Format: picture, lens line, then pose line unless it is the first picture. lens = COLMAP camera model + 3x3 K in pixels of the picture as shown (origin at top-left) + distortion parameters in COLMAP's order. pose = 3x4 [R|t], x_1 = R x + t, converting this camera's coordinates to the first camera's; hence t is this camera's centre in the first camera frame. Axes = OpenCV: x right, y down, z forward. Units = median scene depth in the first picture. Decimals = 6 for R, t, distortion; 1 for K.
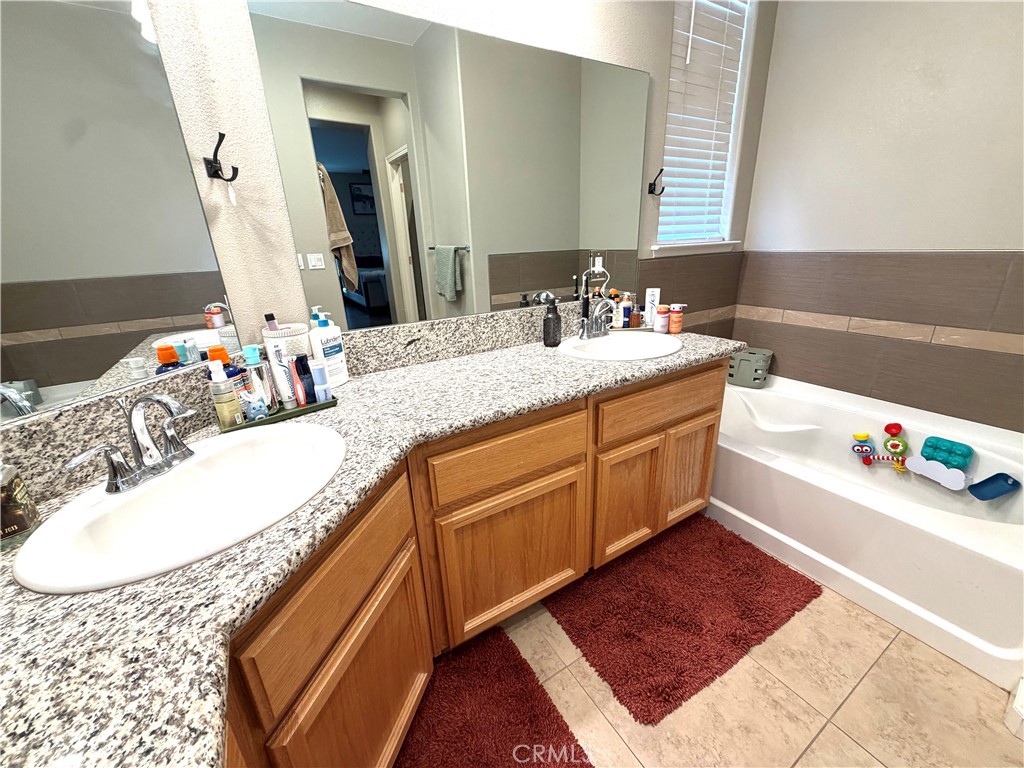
lens RADIAL K [[410.9, 0, 511.7], [0, 410.9, 381.3], [0, 0, 1]] dist [0.001637, 0.000095]
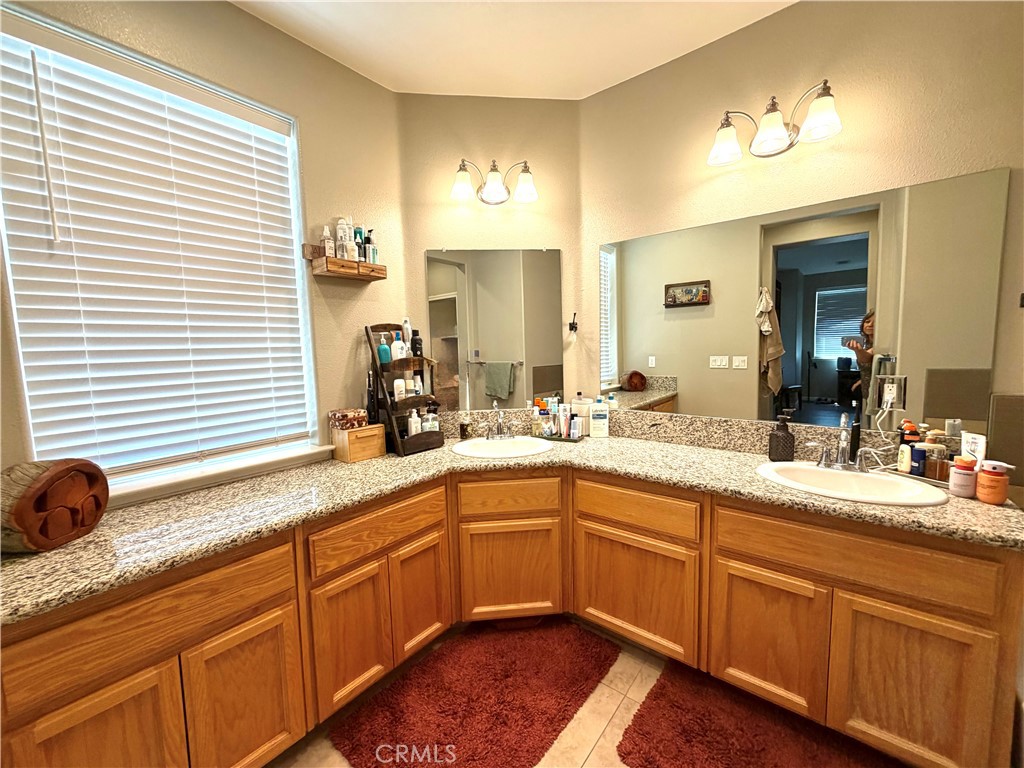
lens RADIAL K [[413.7, 0, 512.0], [0, 413.7, 386.2], [0, 0, 1]] dist [0.001588, 0.000256]
pose [[0.332434, 0.115222, -0.936062, 0.971787], [-0.294683, 0.955507, 0.012962, -0.100137], [0.895907, 0.271532, 0.351597, -0.004292]]
